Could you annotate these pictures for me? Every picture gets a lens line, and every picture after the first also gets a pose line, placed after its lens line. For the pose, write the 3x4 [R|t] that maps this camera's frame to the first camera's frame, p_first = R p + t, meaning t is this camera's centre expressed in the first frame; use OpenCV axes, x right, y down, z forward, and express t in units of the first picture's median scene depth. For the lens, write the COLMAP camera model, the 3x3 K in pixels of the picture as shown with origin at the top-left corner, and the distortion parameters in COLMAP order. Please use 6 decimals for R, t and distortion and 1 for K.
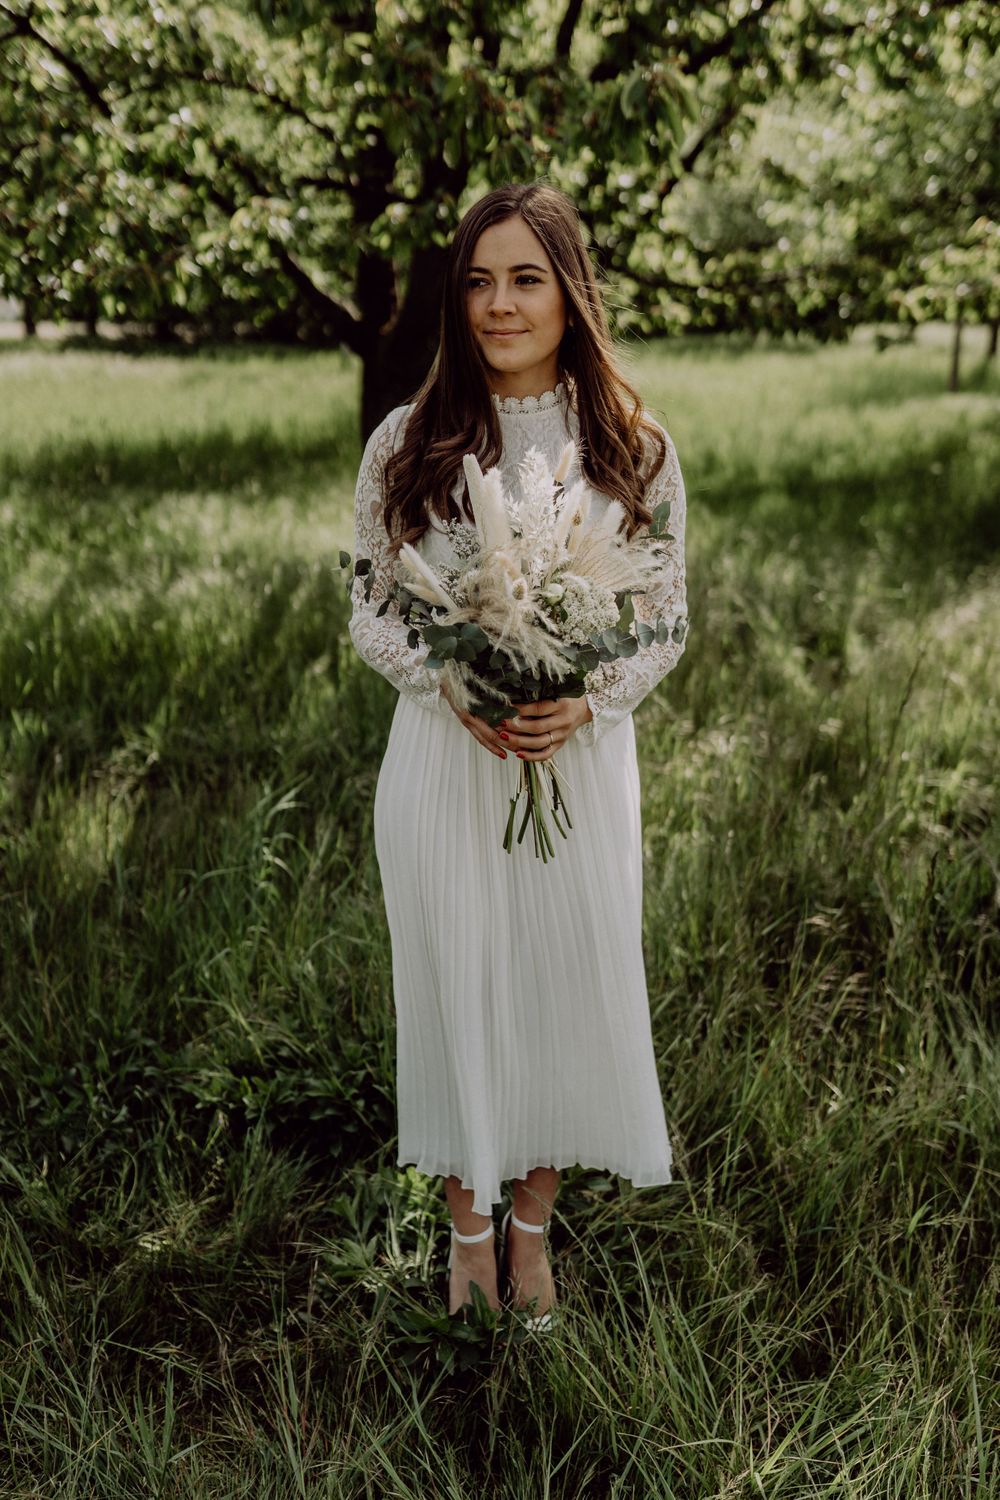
lens RADIAL K [[1548.2, 0, 494.2], [0, 1548.2, 750.1], [0, 0, 1]] dist [-0.000052, -0.012927]
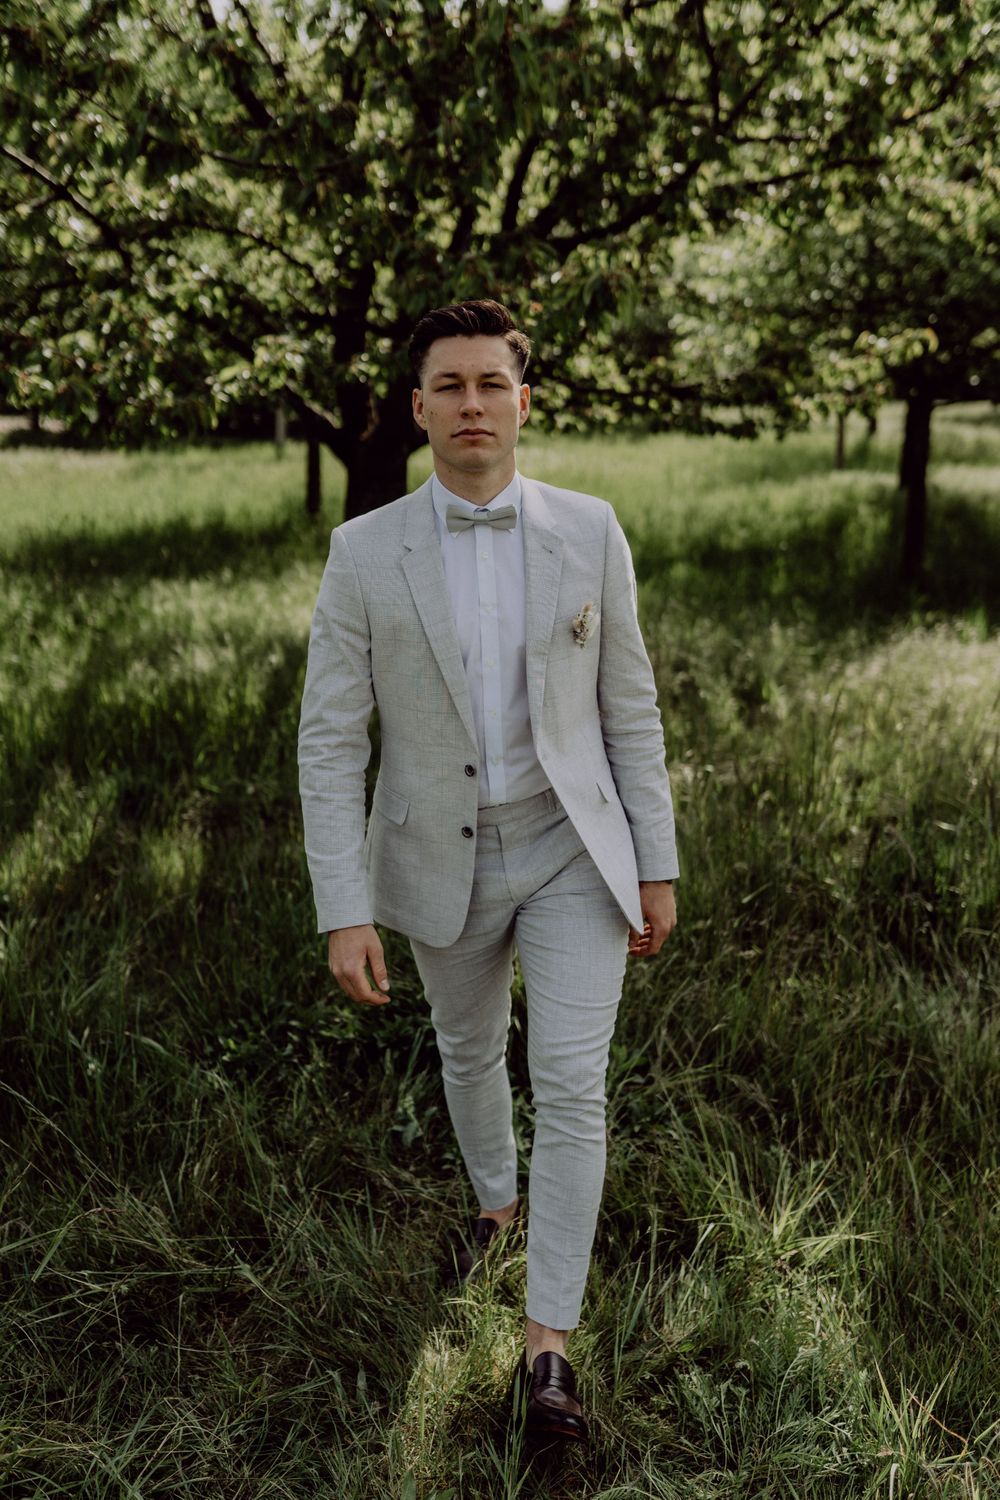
lens RADIAL K [[1548.2, 0, 494.2], [0, 1548.2, 750.1], [0, 0, 1]] dist [-0.000052, -0.012927]
pose [[0.997199, -0.033419, 0.066912, -0.051295], [0.036297, 0.998447, -0.042259, 0.013595], [-0.065395, 0.044569, 0.996864, -0.134528]]
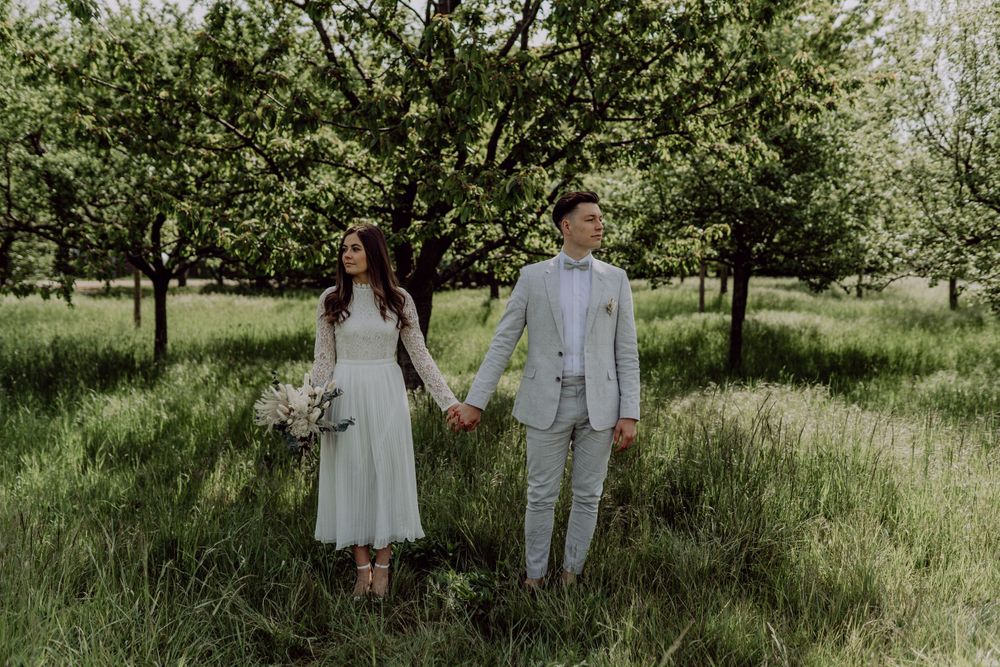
lens RADIAL K [[1032.1, 0, 500.0], [0, 1032.1, 333.5], [0, 0, 1]] dist [-0.000052, -0.012927]
pose [[0.998235, -0.006985, 0.058976, -0.025808], [0.019684, 0.975840, -0.217598, 0.093679], [-0.056031, 0.218375, 0.974255, -0.297090]]
